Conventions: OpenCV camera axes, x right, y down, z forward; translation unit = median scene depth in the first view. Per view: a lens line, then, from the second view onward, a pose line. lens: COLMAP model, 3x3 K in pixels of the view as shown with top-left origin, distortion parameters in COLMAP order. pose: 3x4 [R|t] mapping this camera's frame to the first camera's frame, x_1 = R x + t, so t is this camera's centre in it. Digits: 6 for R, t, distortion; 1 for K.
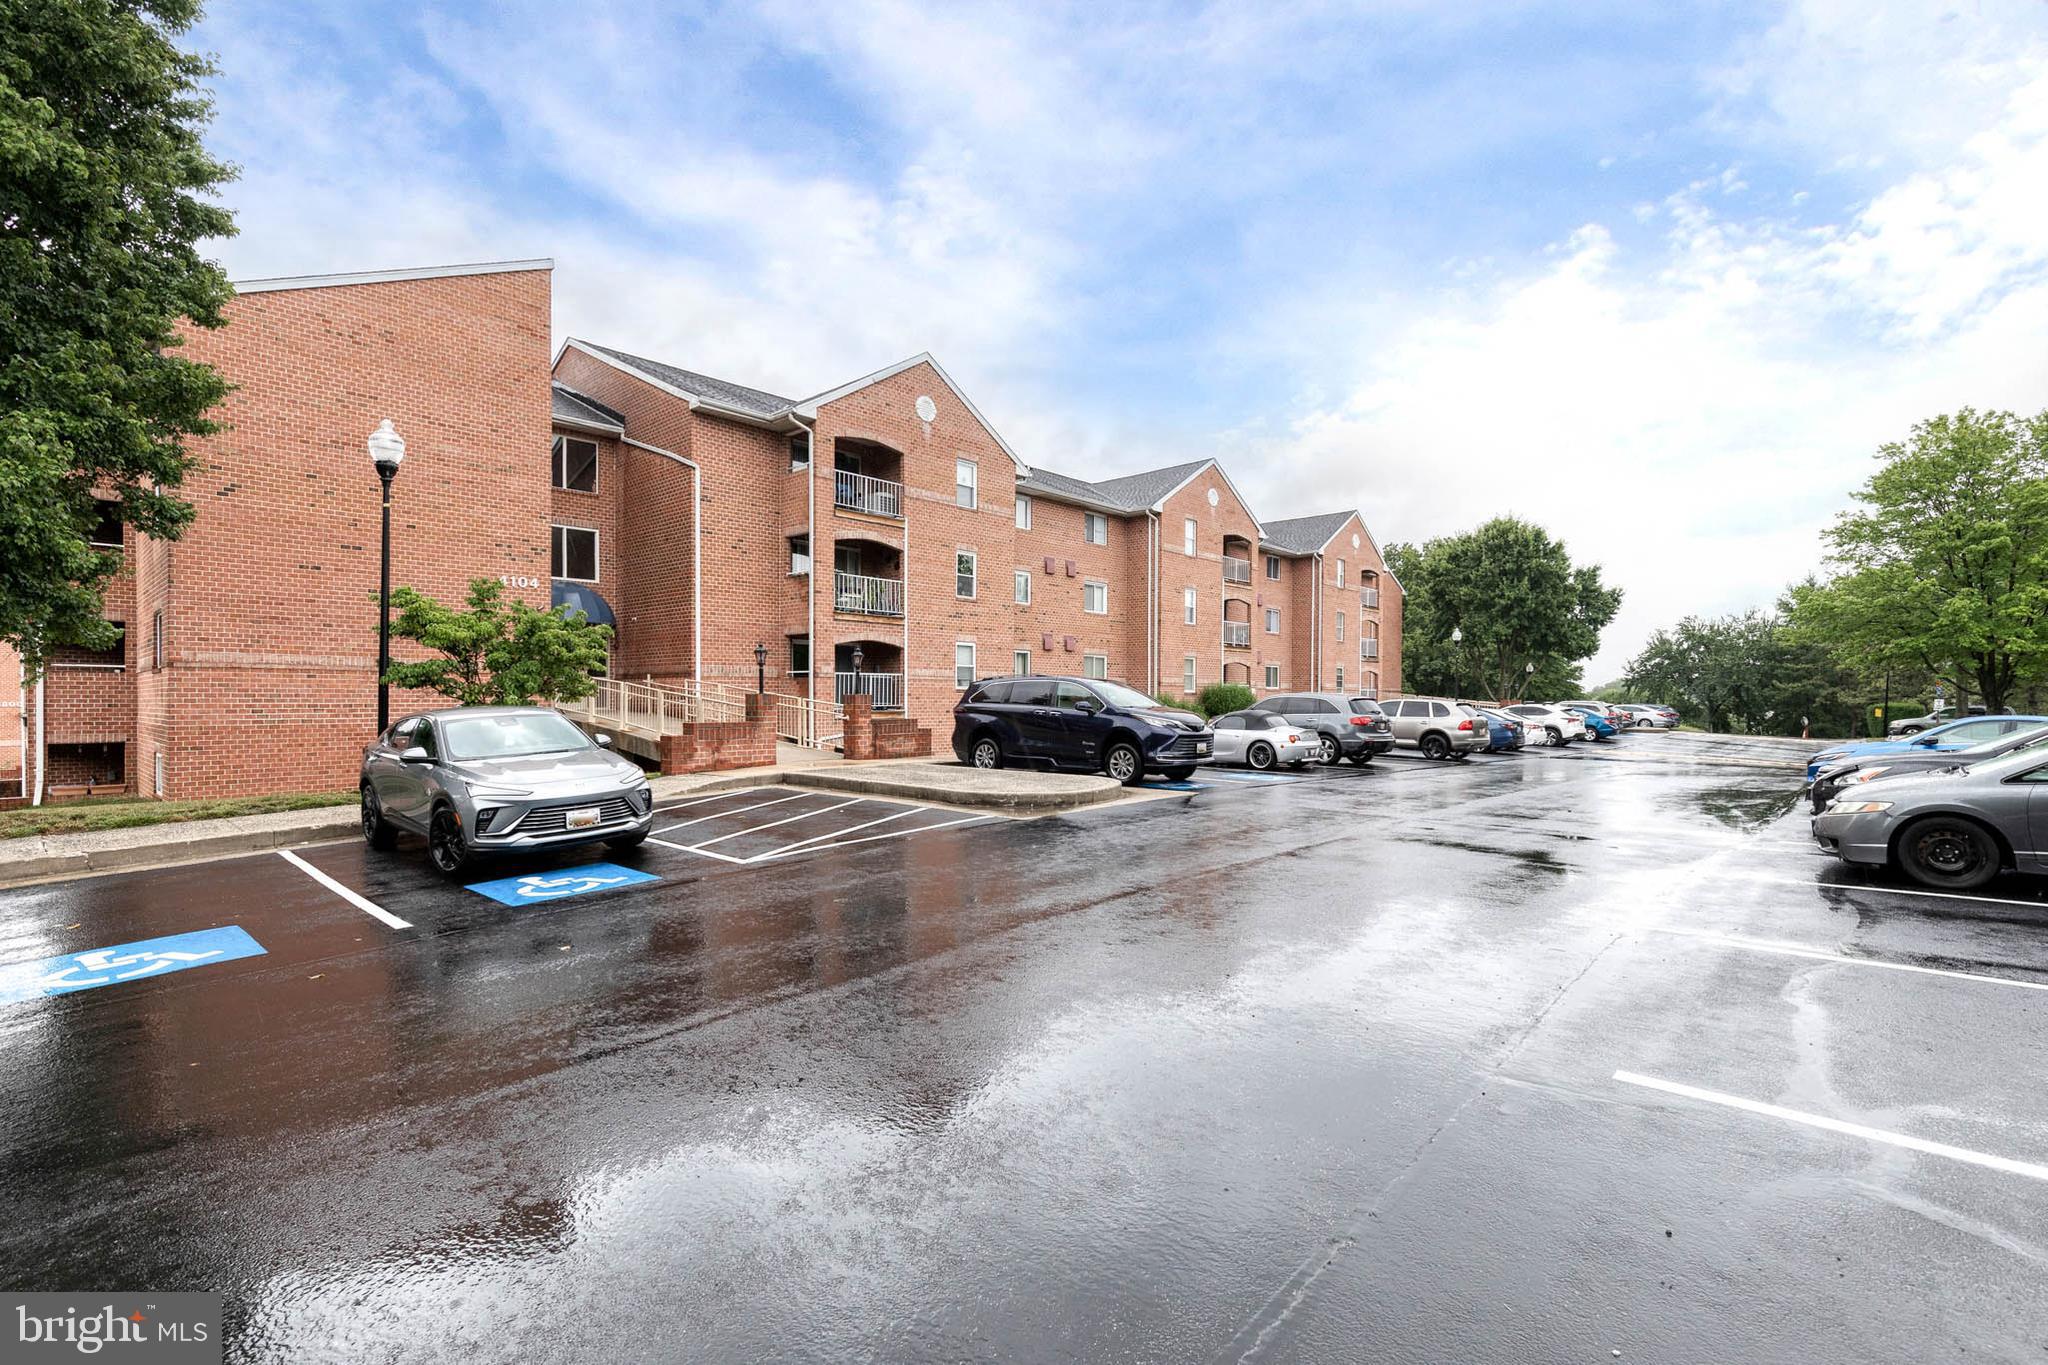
lens RADIAL K [[925.8, 0, 1047.7], [0, 925.8, 704.3], [0, 0, 1]] dist [0.007932, -0.000207]
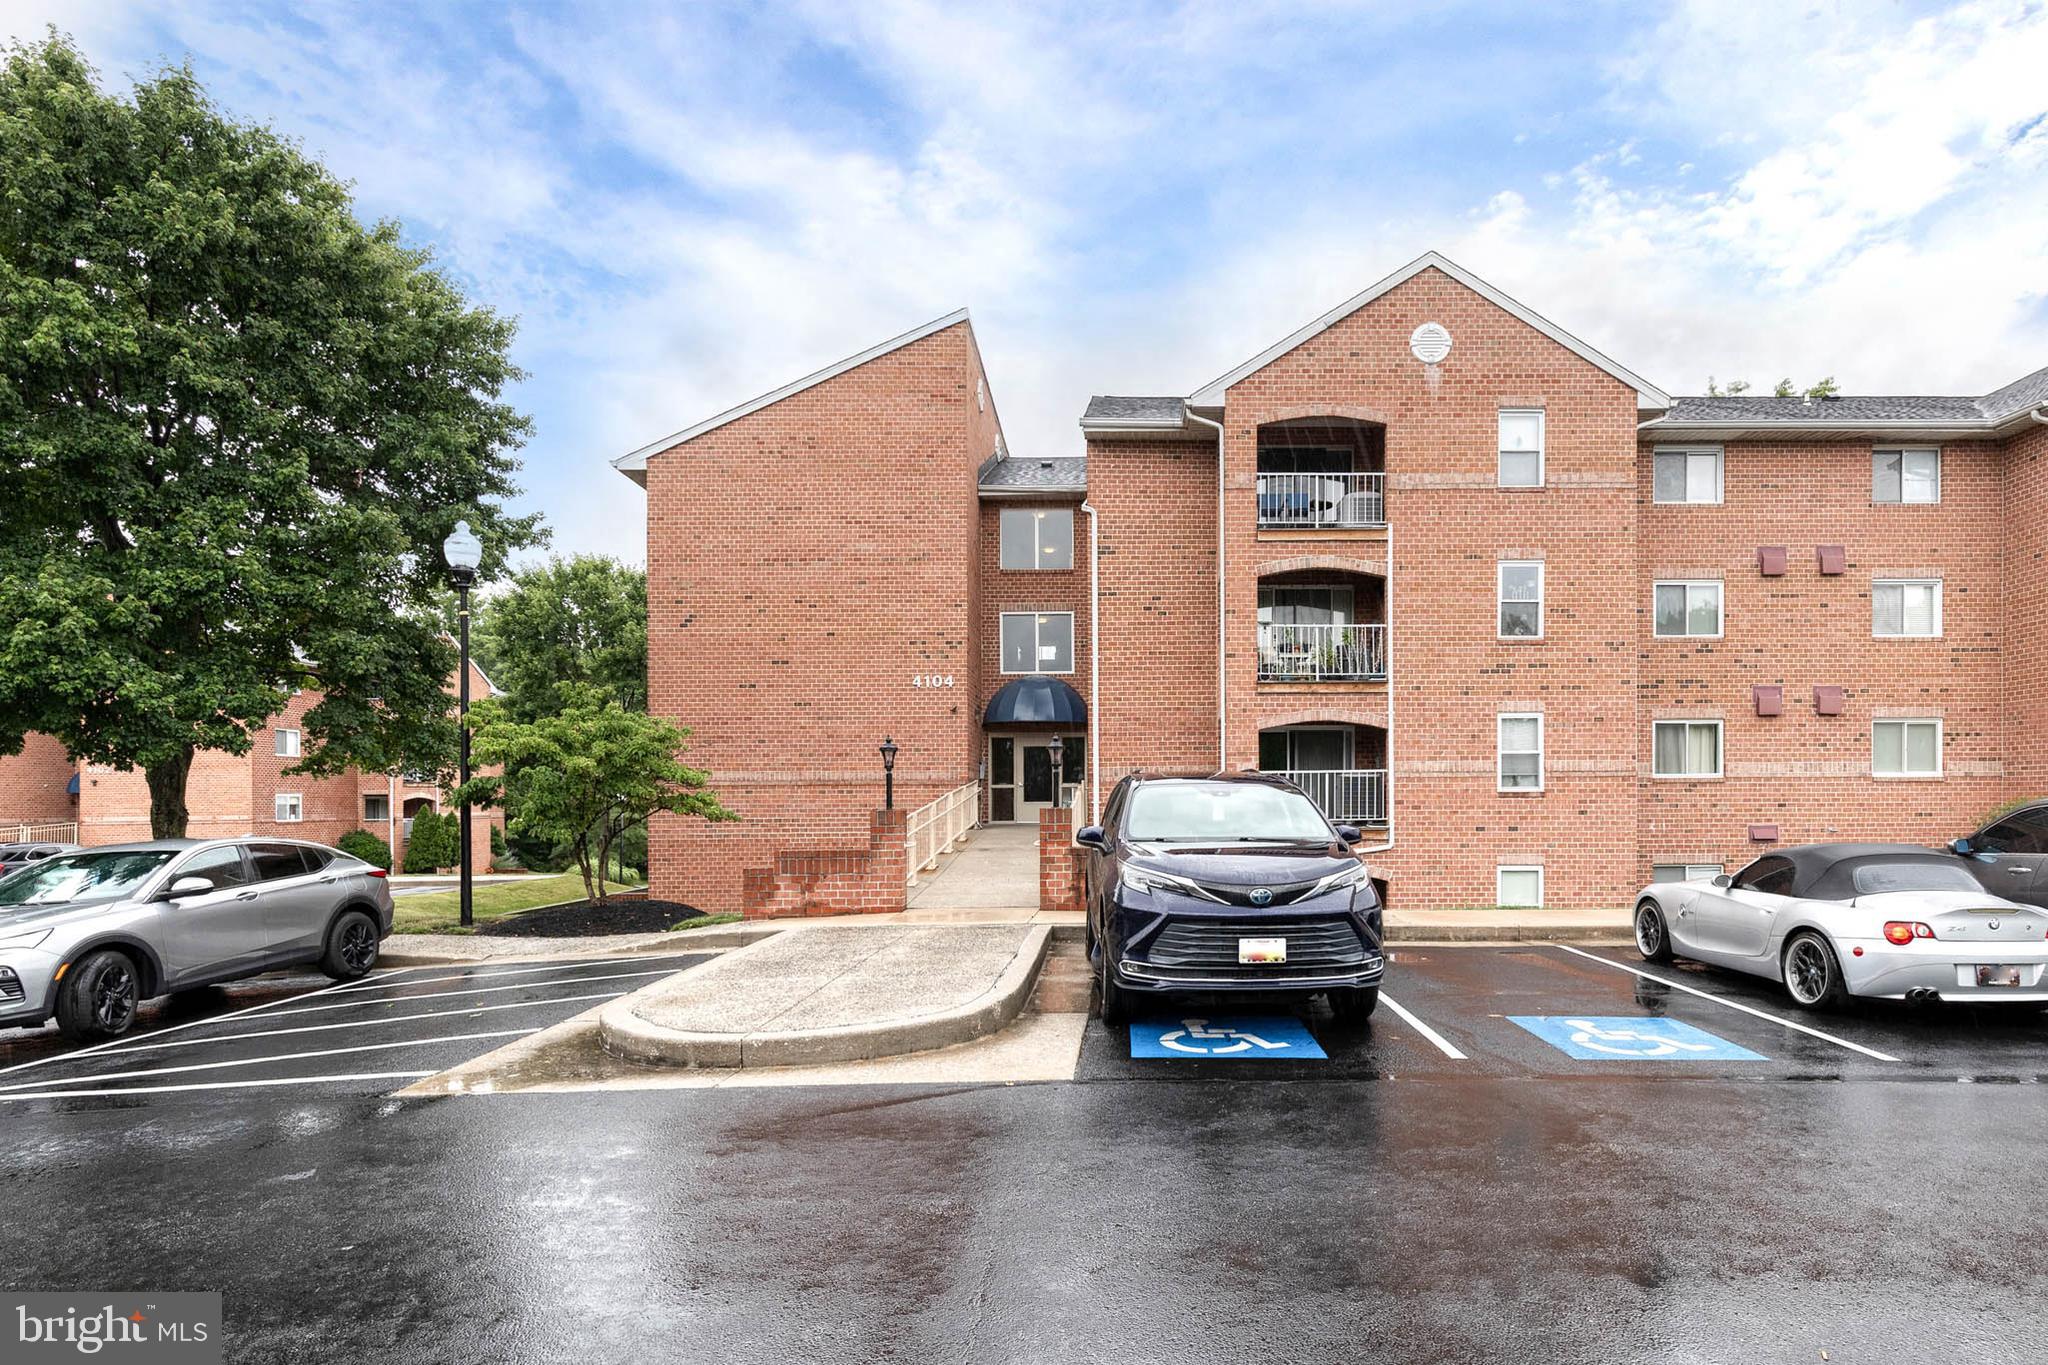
lens RADIAL K [[1056.3, 0, 1121.6], [0, 1056.3, 802.3], [0, 0, 1]] dist [0.013652, 0.000318]
pose [[0.683766, -0.008373, -0.729653, 0.264688], [0.005498, 0.999965, -0.006322, -0.007161], [0.729681, 0.000311, 0.683788, 0.391667]]
